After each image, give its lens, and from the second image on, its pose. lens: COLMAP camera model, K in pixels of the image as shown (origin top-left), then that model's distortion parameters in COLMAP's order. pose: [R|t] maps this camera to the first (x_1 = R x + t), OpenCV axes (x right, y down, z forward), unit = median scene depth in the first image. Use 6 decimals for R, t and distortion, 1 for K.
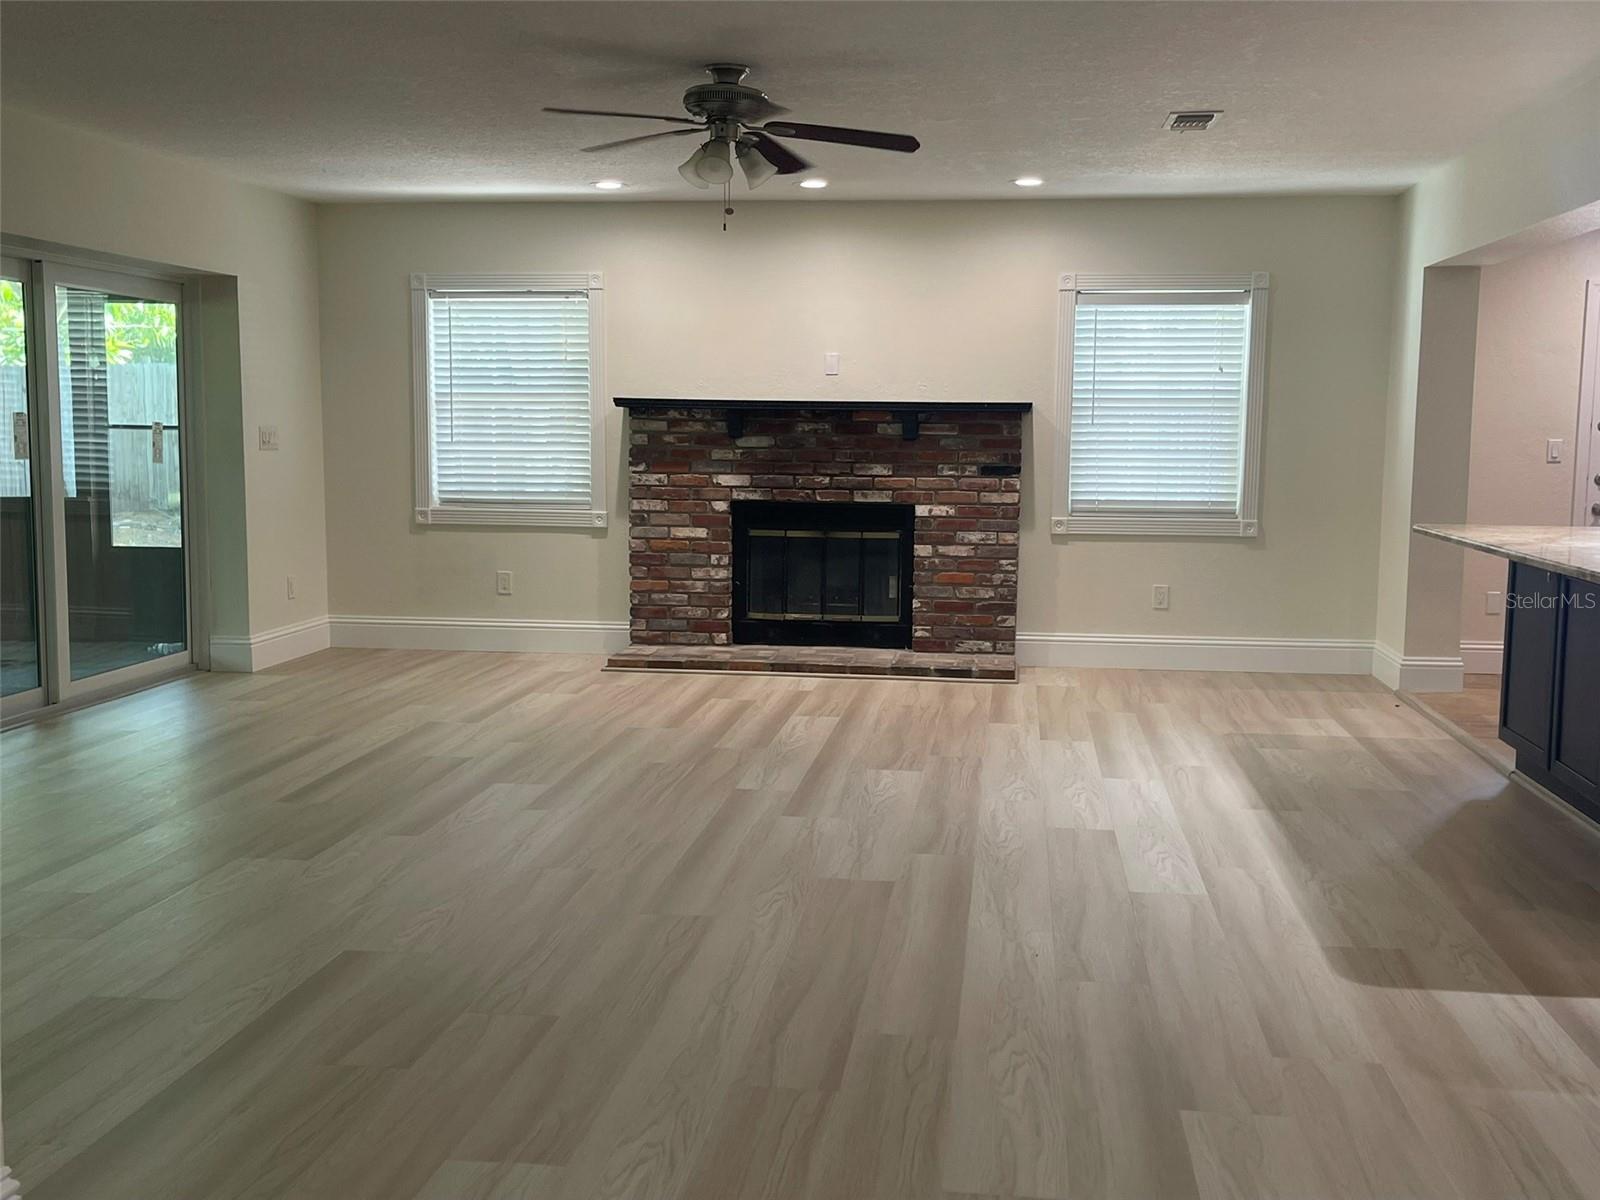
lens RADIAL K [[1666.0, 0, 817.8], [0, 1666.0, 602.7], [0, 0, 1]] dist [0.087181, -0.003592]
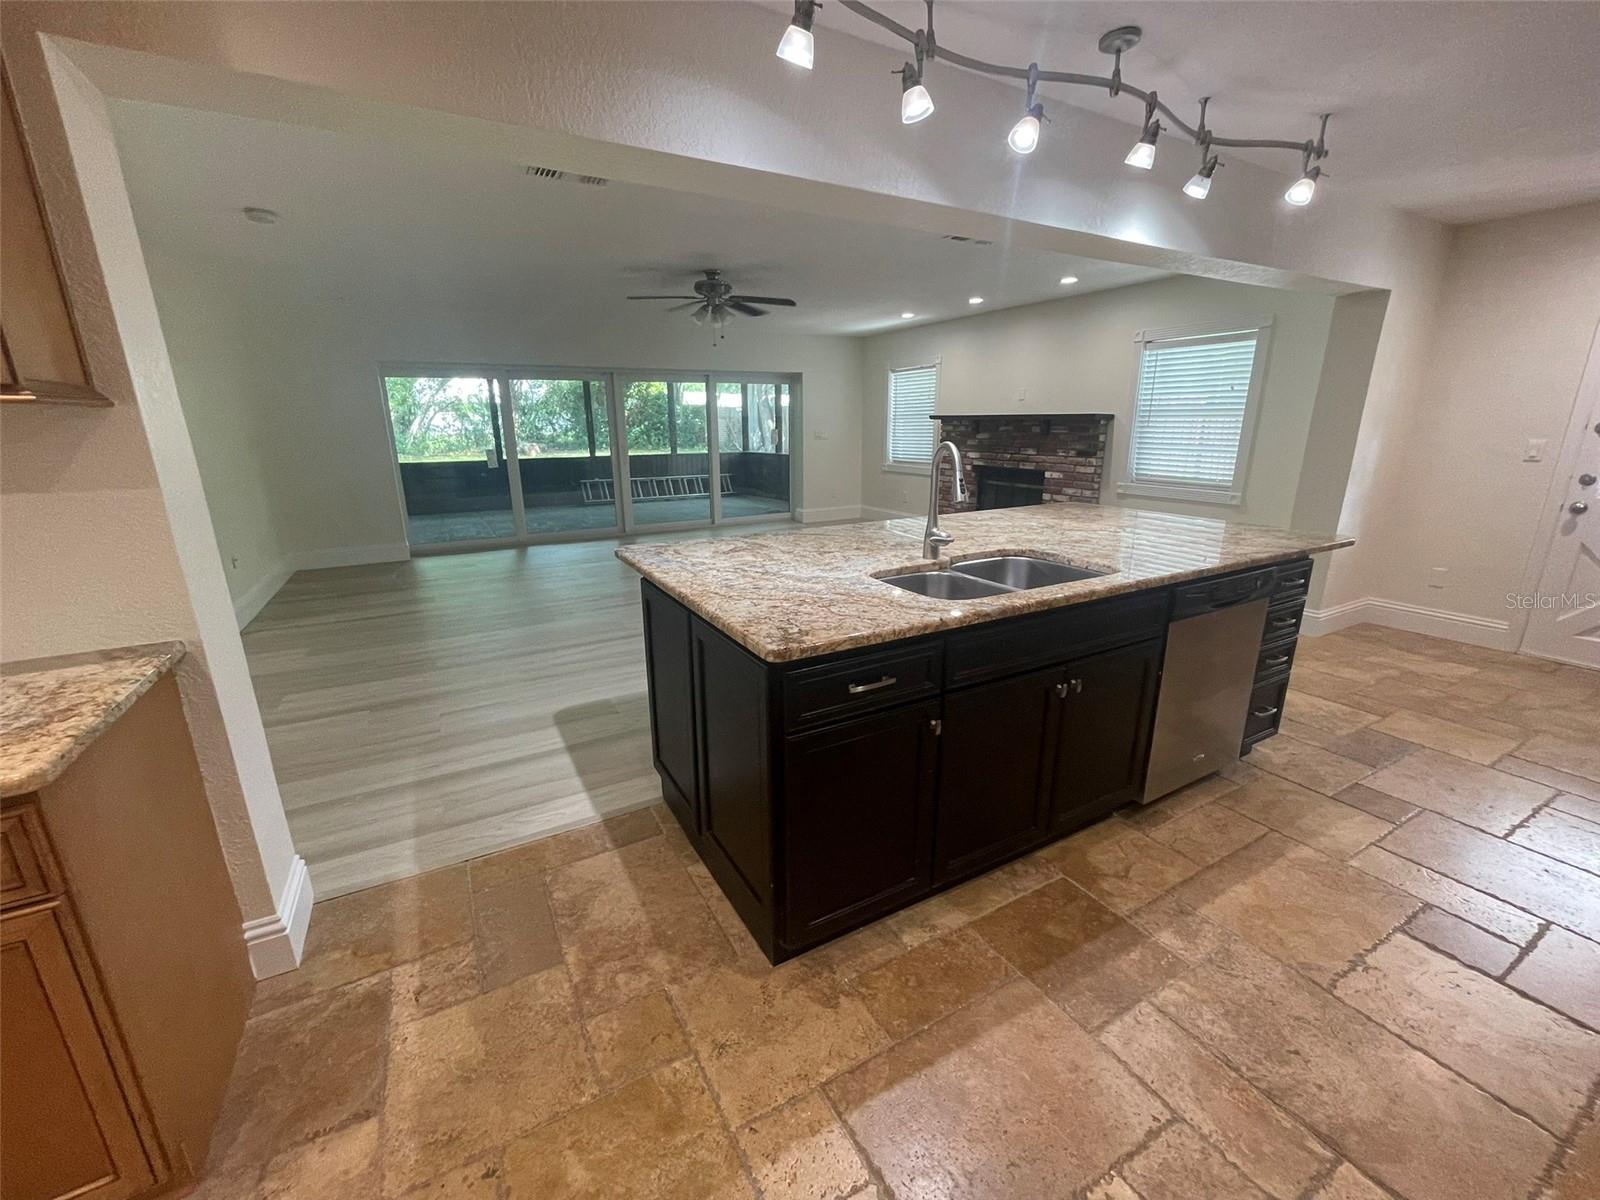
lens RADIAL K [[648.2, 0, 787.9], [0, 648.2, 602.6], [0, 0, 1]] dist [-0.002160, 0.000255]
pose [[0.580478, 0.206016, -0.787783, 0.487936], [-0.070859, 0.976575, 0.203175, -0.042326], [0.811187, -0.062117, 0.581479, 0.340091]]
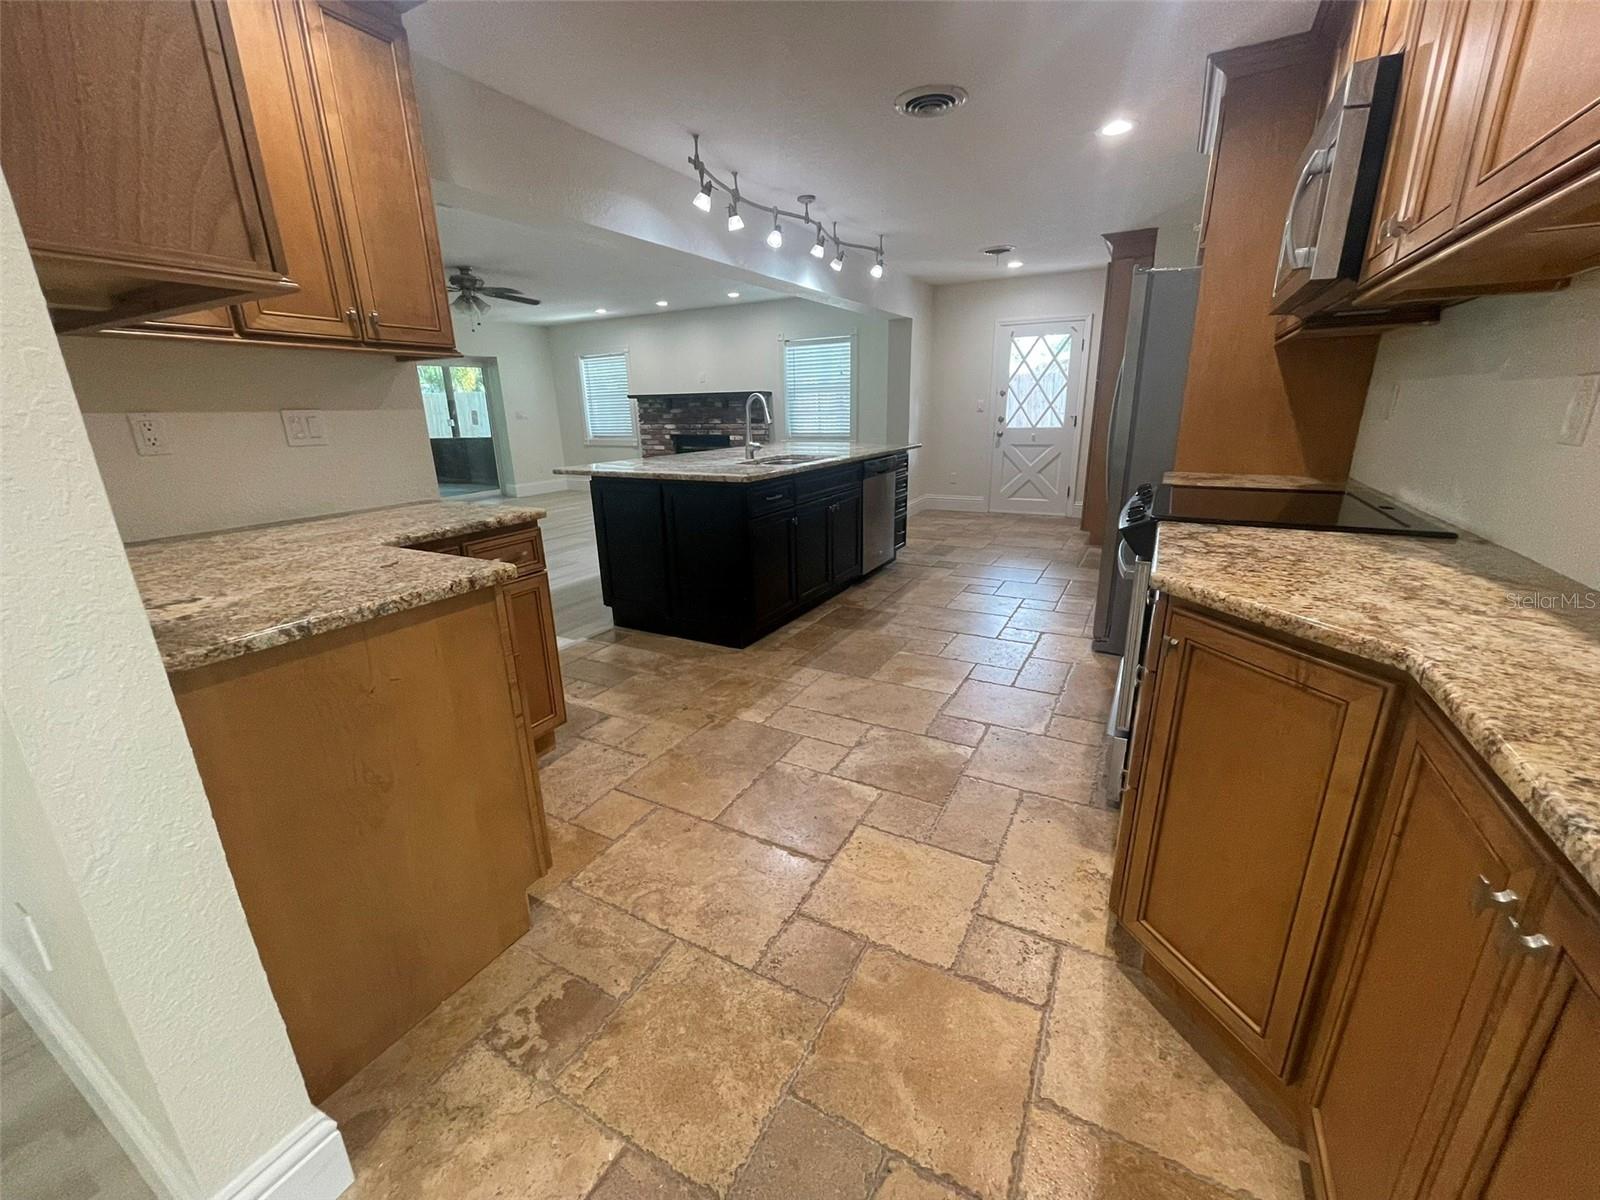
lens RADIAL K [[655.9, 0, 787.4], [0, 655.9, 604.0], [0, 0, 1]] dist [-0.000366, -0.000064]
pose [[0.921481, 0.082626, -0.379533, 0.527268], [-0.008787, 0.981297, 0.192298, -0.000964], [0.388323, -0.173864, 0.904973, 0.106245]]
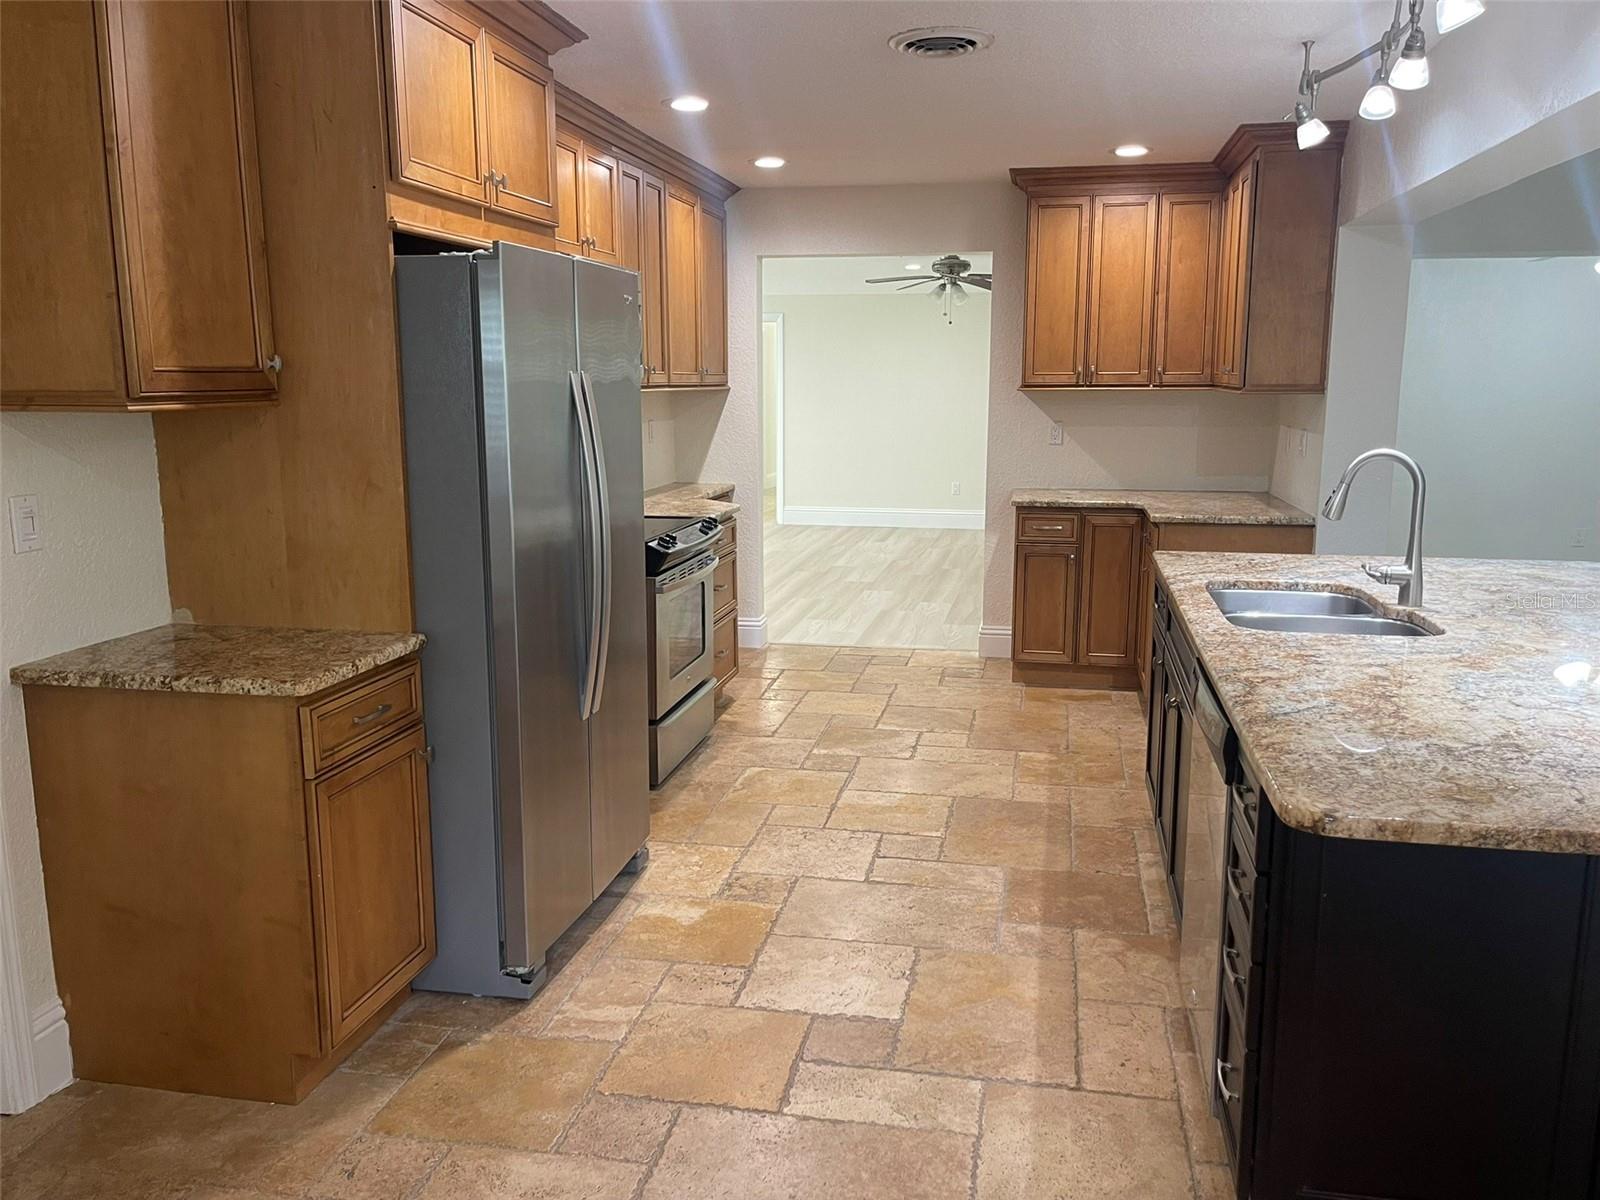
lens RADIAL K [[1258.2, 0, 810.1], [0, 1258.2, 595.8], [0, 0, 1]] dist [0.075031, -0.093668]
pose [[-0.997239, -0.022149, 0.070884, 0.463046], [-0.001710, 0.961083, 0.276254, -0.113961], [-0.074244, 0.275370, -0.958467, 0.888364]]
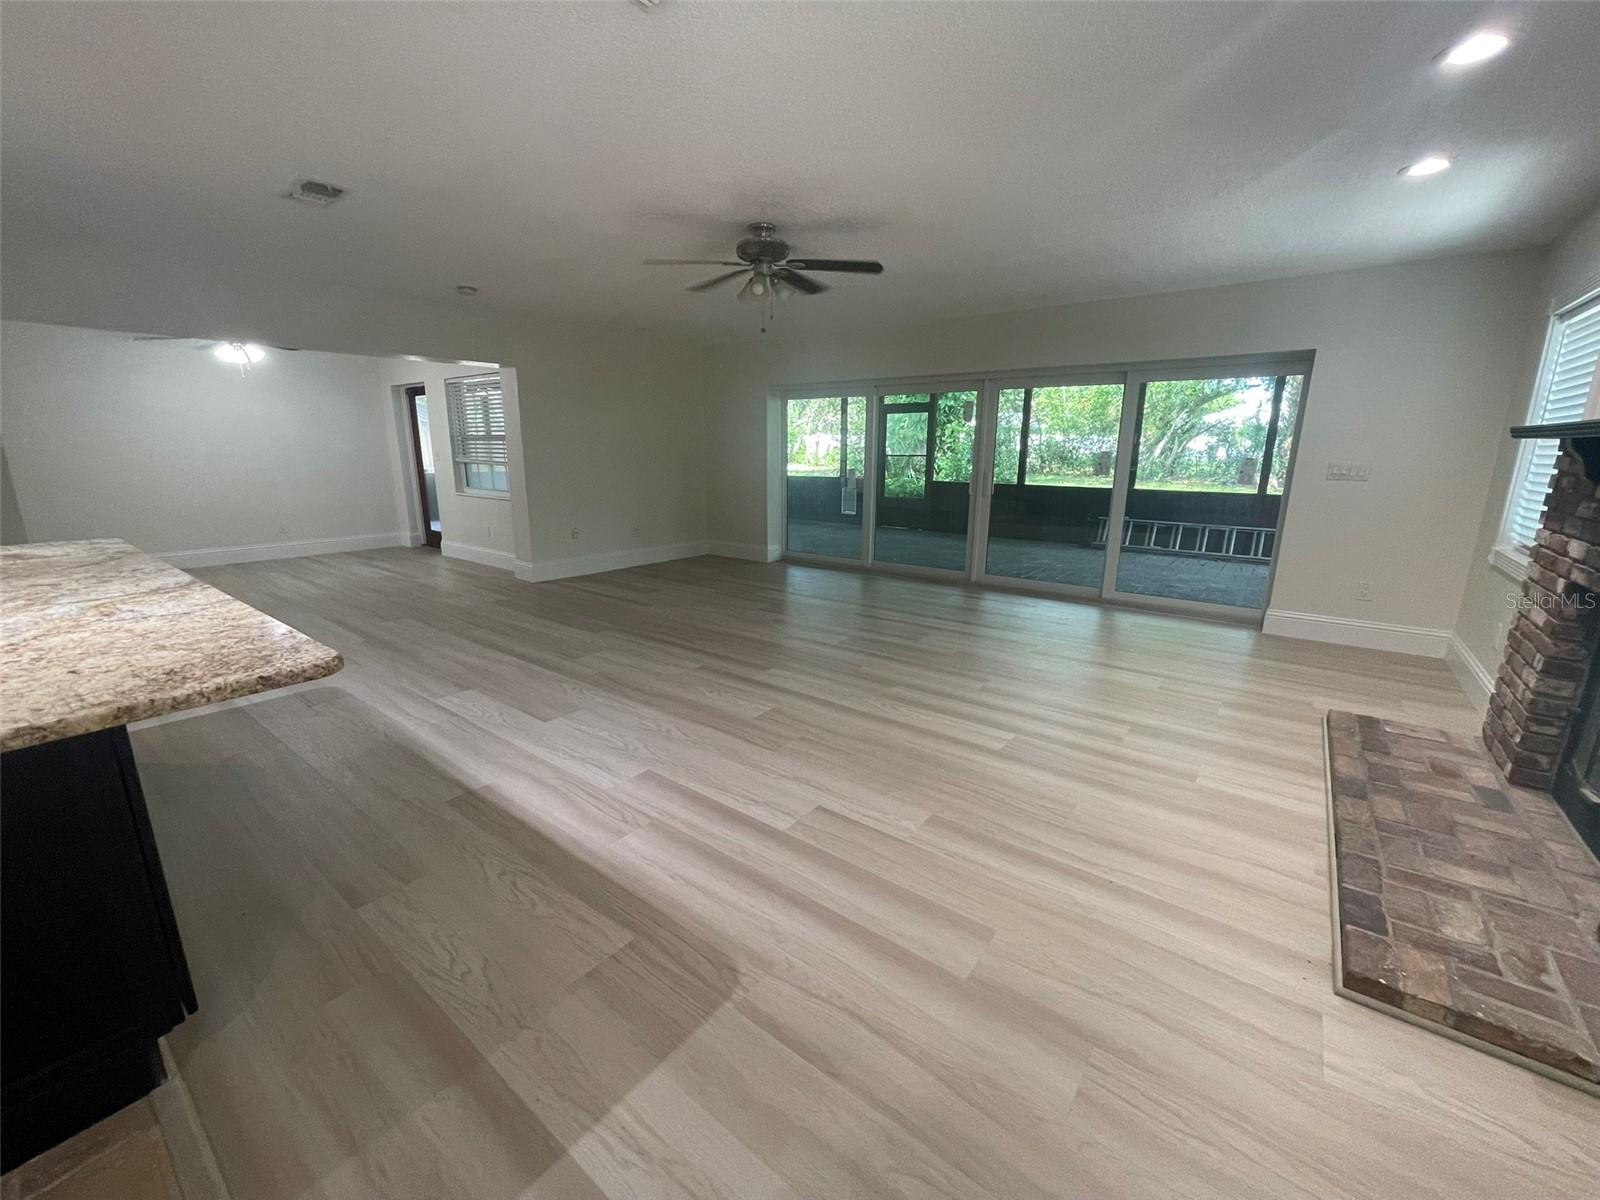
lens RADIAL K [[644.8, 0, 795.9], [0, 644.8, 602.3], [0, 0, 1]] dist [0.000415, 0.000277]
pose [[-0.512427, 0.188130, -0.837870, 0.319908], [-0.102461, 0.955342, 0.277170, -0.093045], [0.852597, 0.227878, -0.470267, 0.871522]]
